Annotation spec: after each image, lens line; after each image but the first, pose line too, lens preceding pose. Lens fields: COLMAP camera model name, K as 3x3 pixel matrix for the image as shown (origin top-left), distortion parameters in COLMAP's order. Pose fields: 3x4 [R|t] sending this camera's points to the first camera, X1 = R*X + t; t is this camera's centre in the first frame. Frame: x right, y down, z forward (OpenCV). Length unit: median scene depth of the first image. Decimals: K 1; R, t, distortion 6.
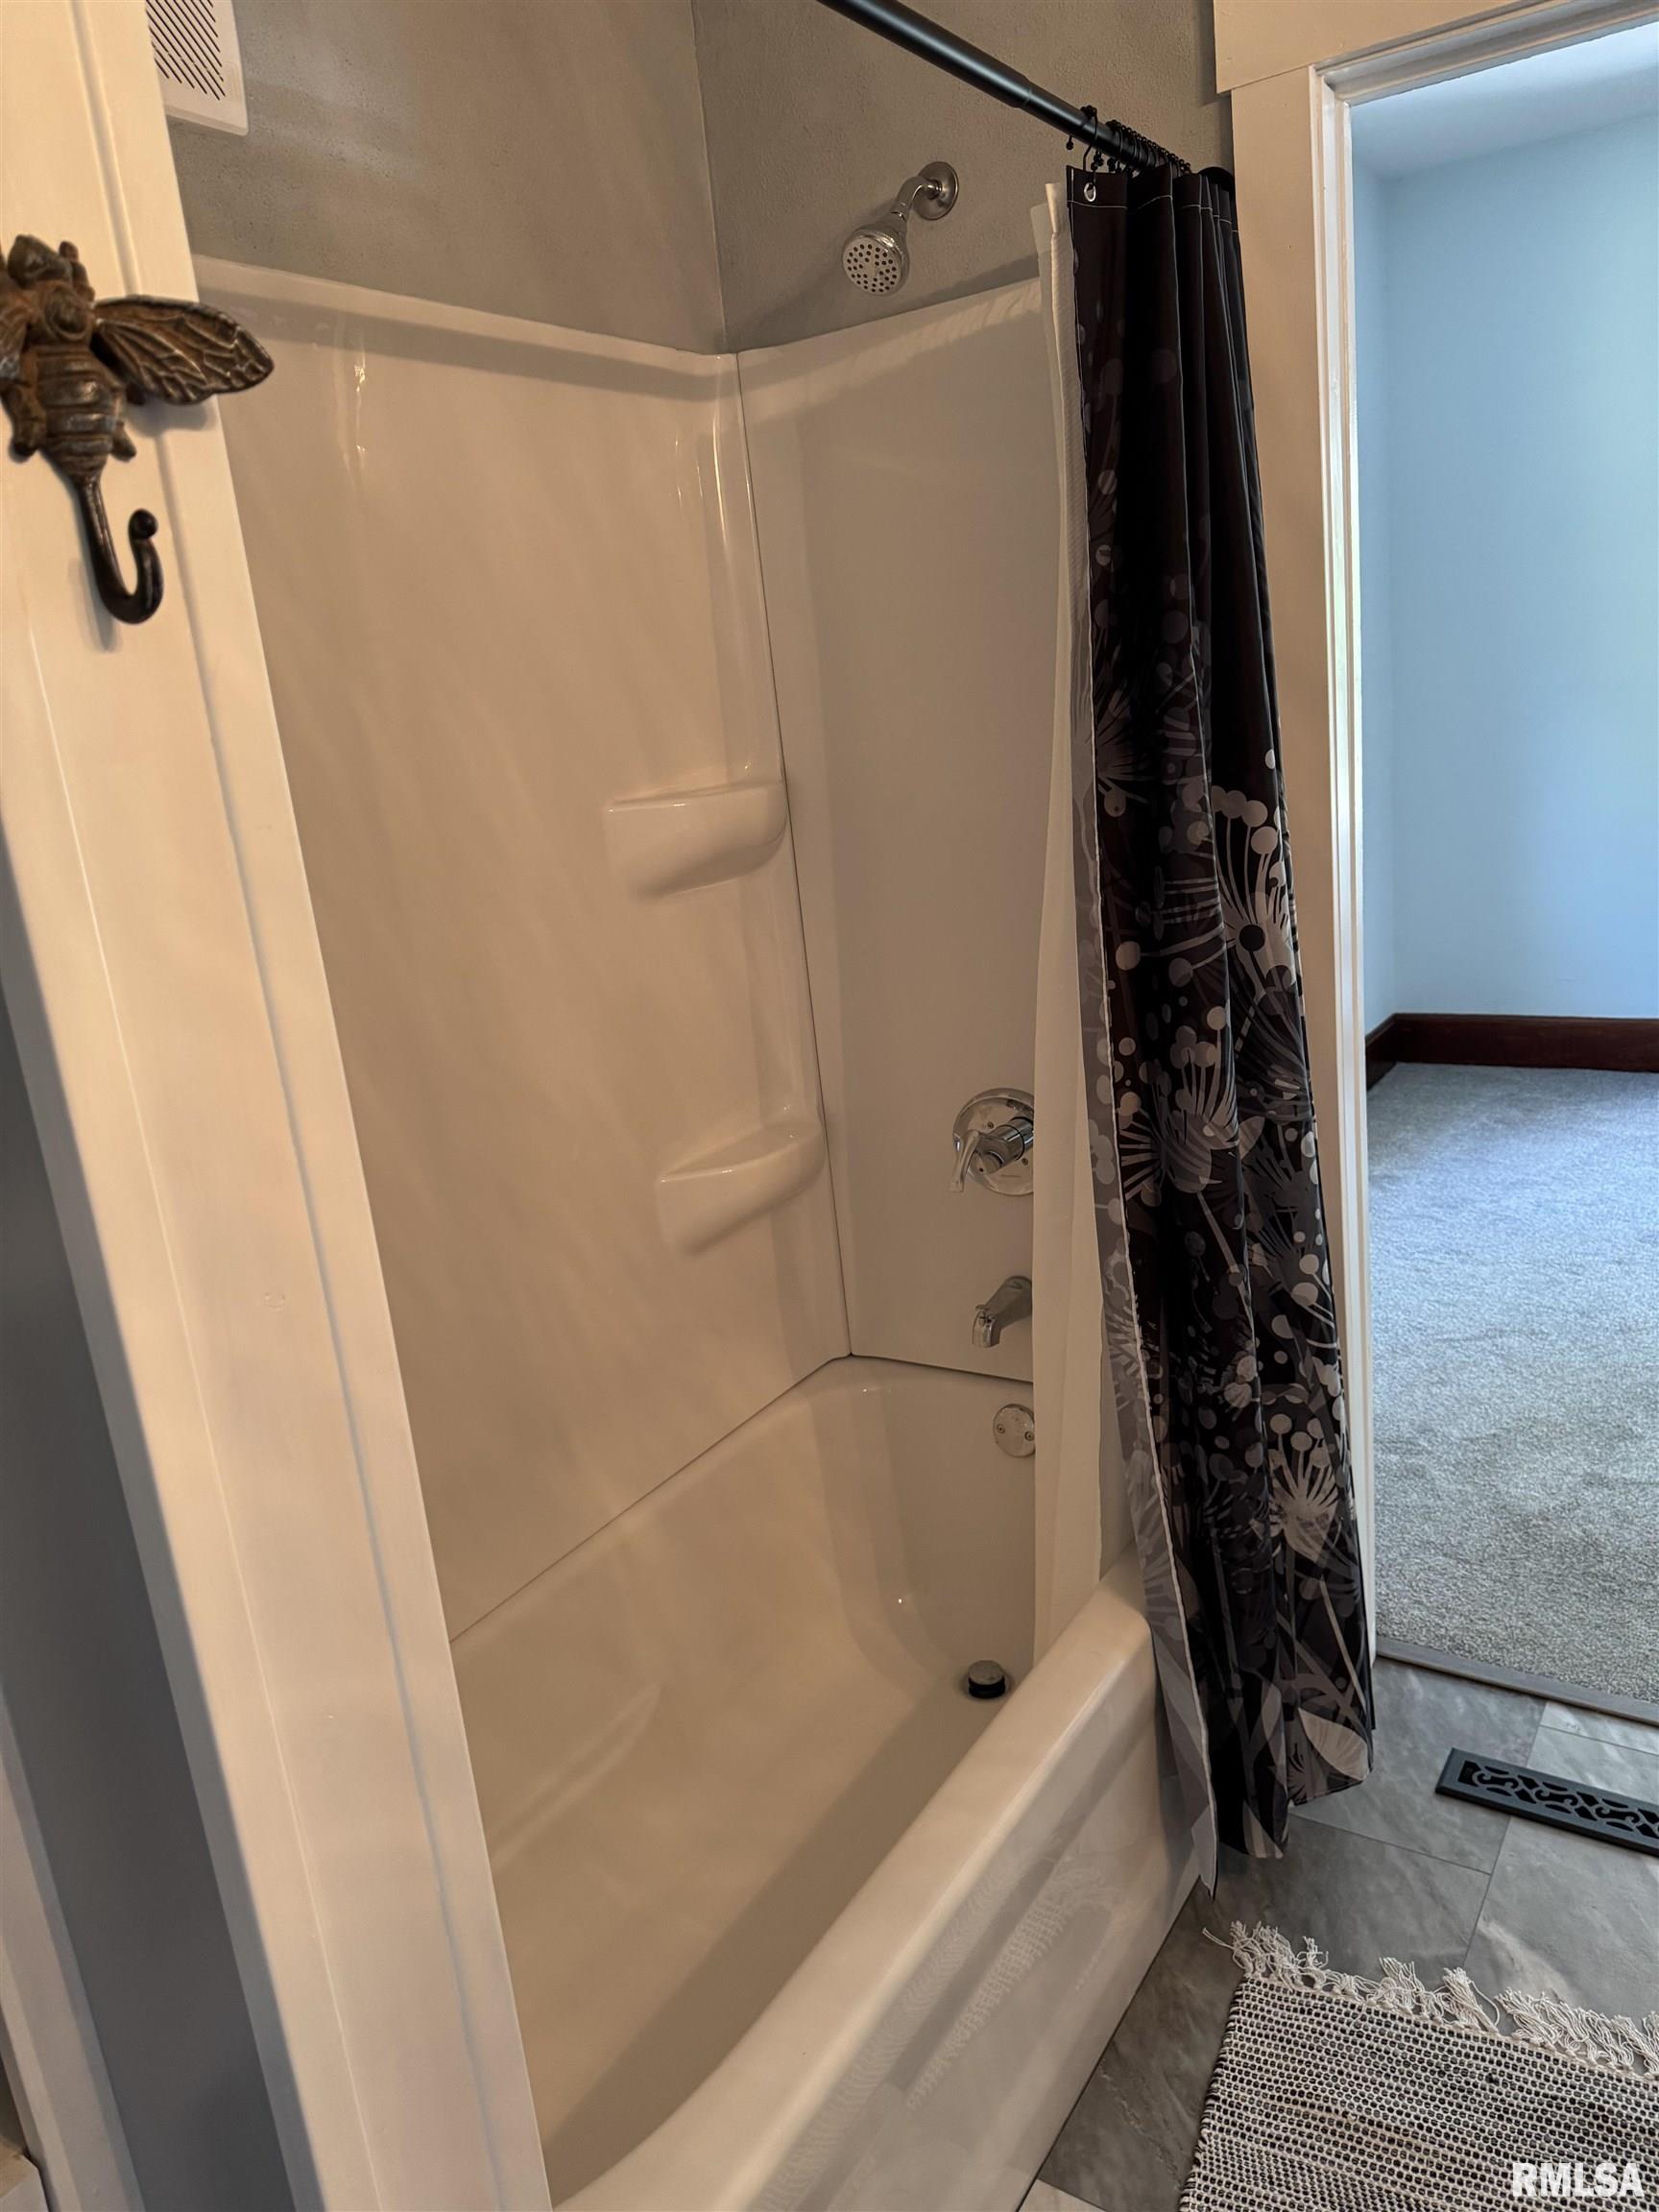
lens RADIAL K [[1578.7, 0, 829.5], [0, 1578.7, 1106.0], [0, 0, 1]] dist [0.104629, -0.082736]
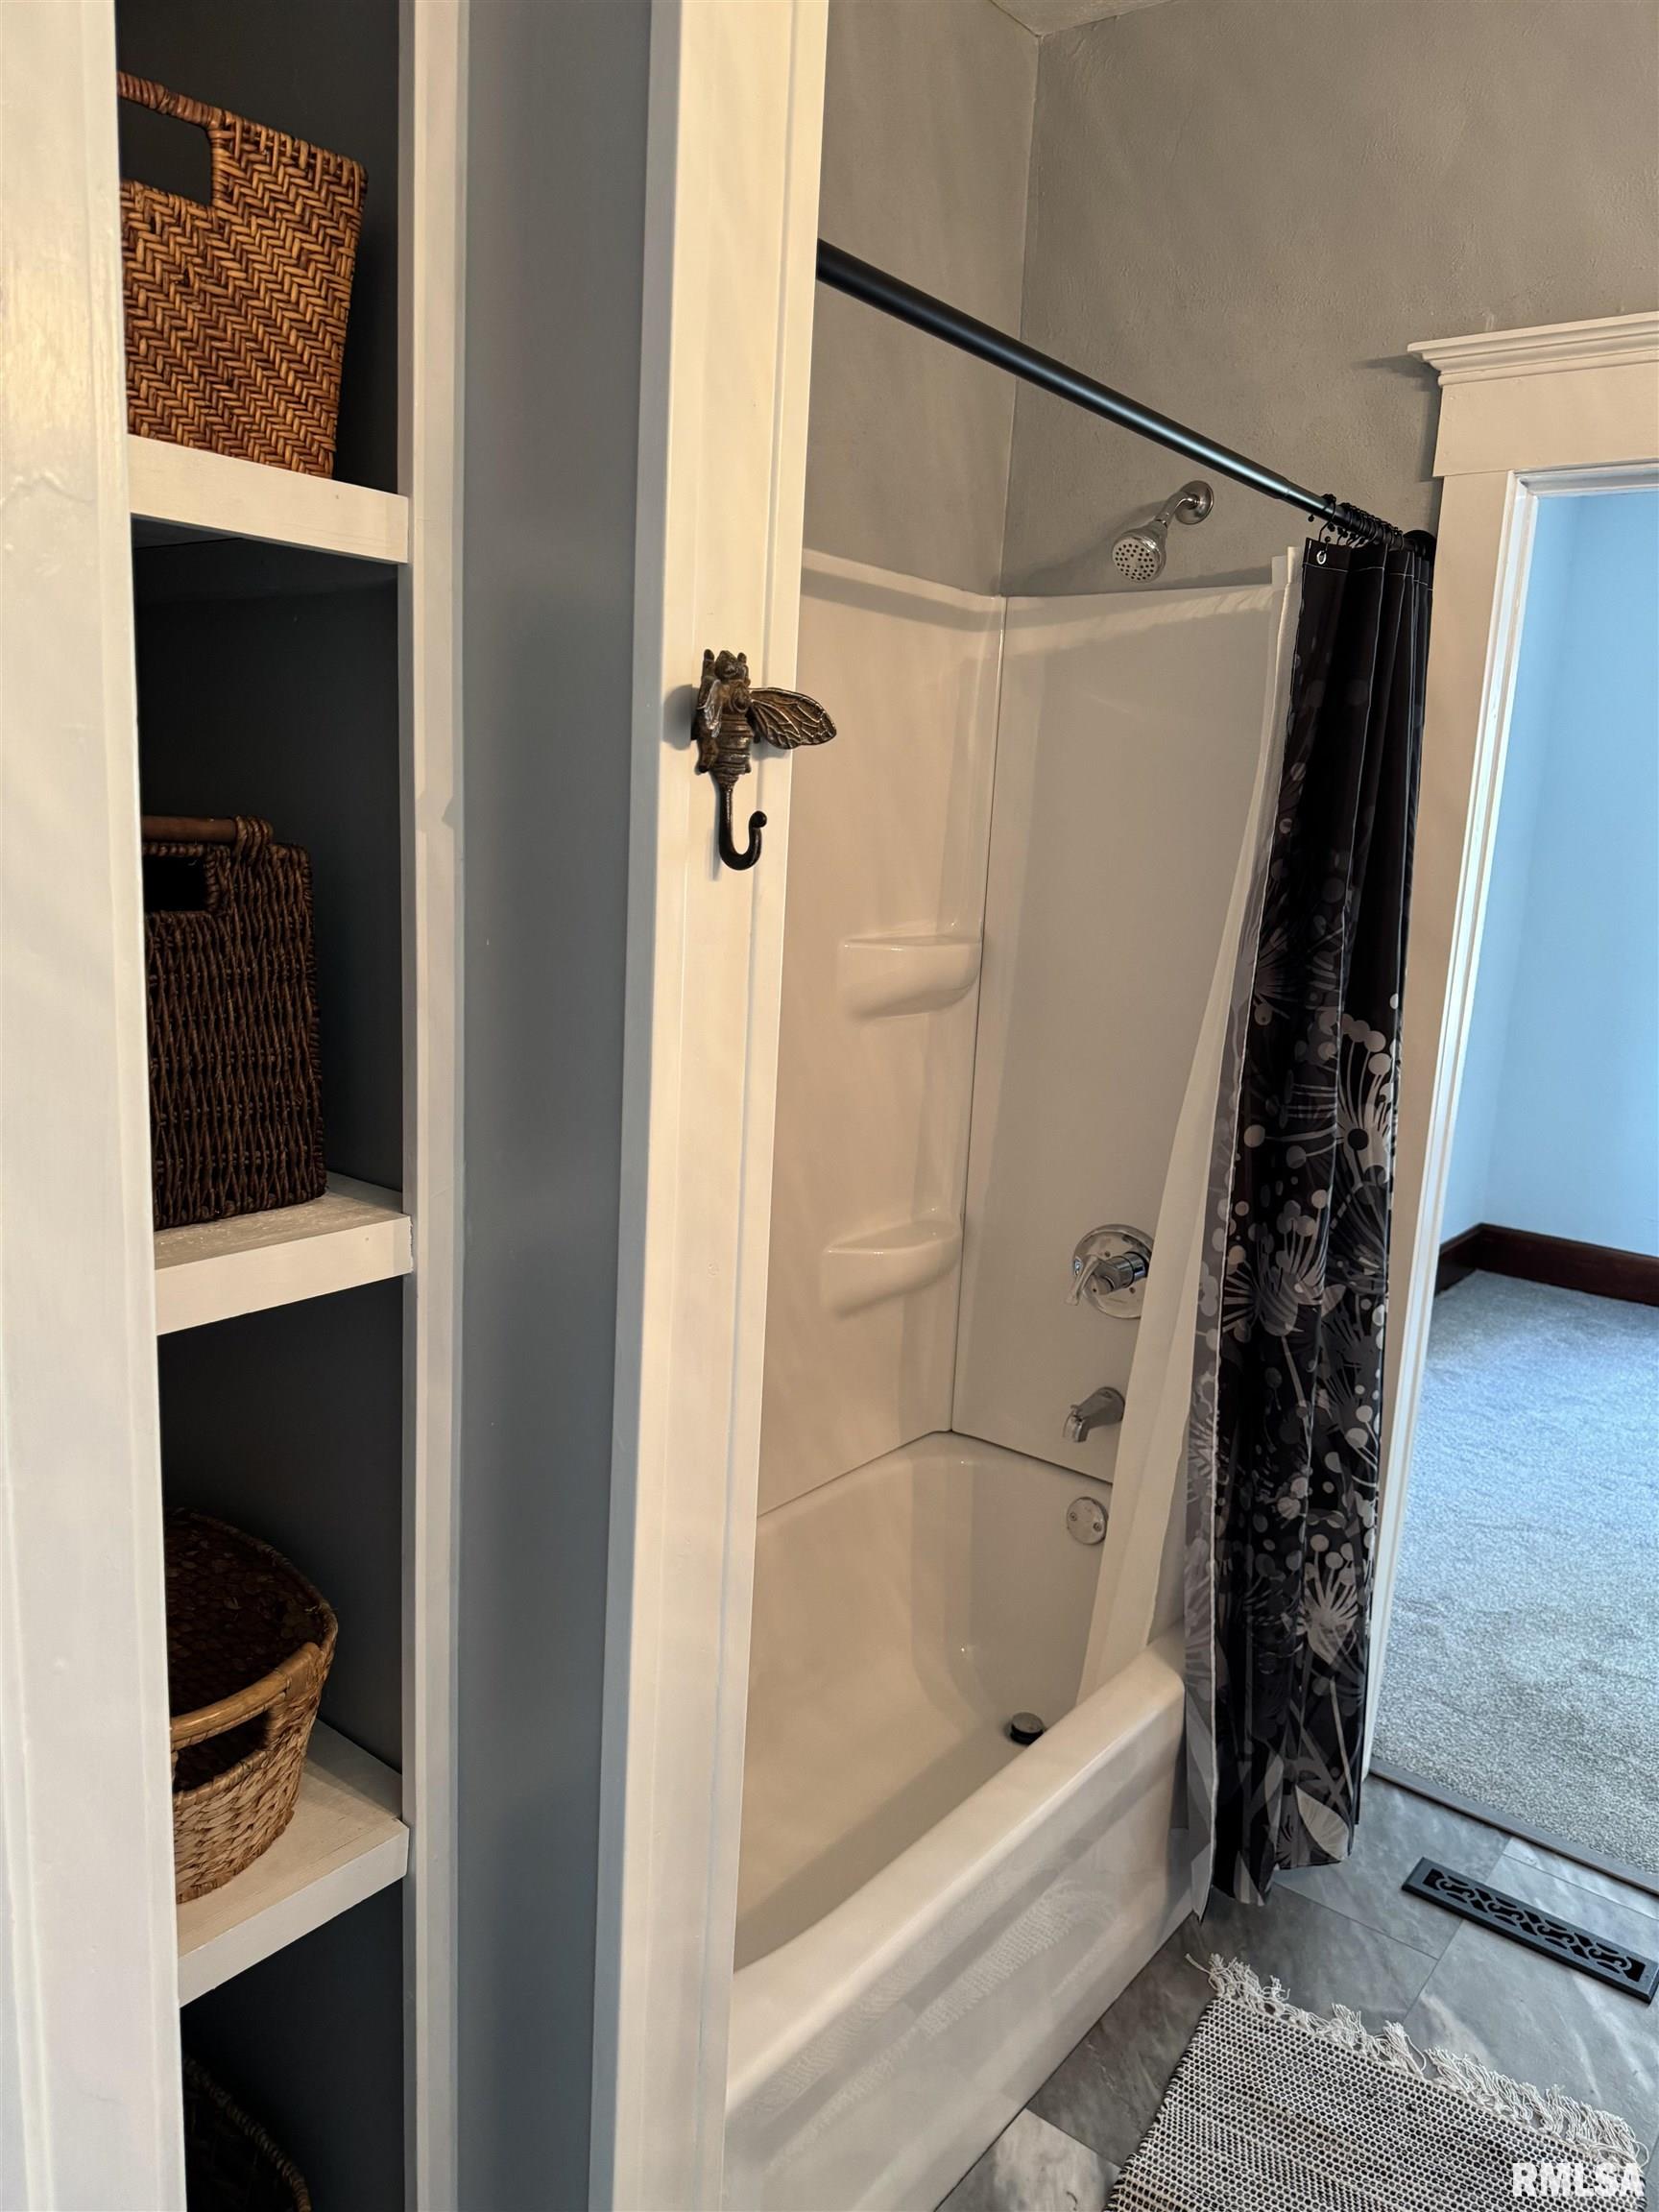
lens RADIAL K [[1583.8, 0, 829.0], [0, 1583.8, 1117.2], [0, 0, 1]] dist [0.089372, -0.065676]
pose [[0.983840, 0.170470, -0.054752, -0.068191], [-0.173331, 0.983458, -0.052591, 0.012348], [0.044881, 0.061232, 0.997114, -0.237730]]
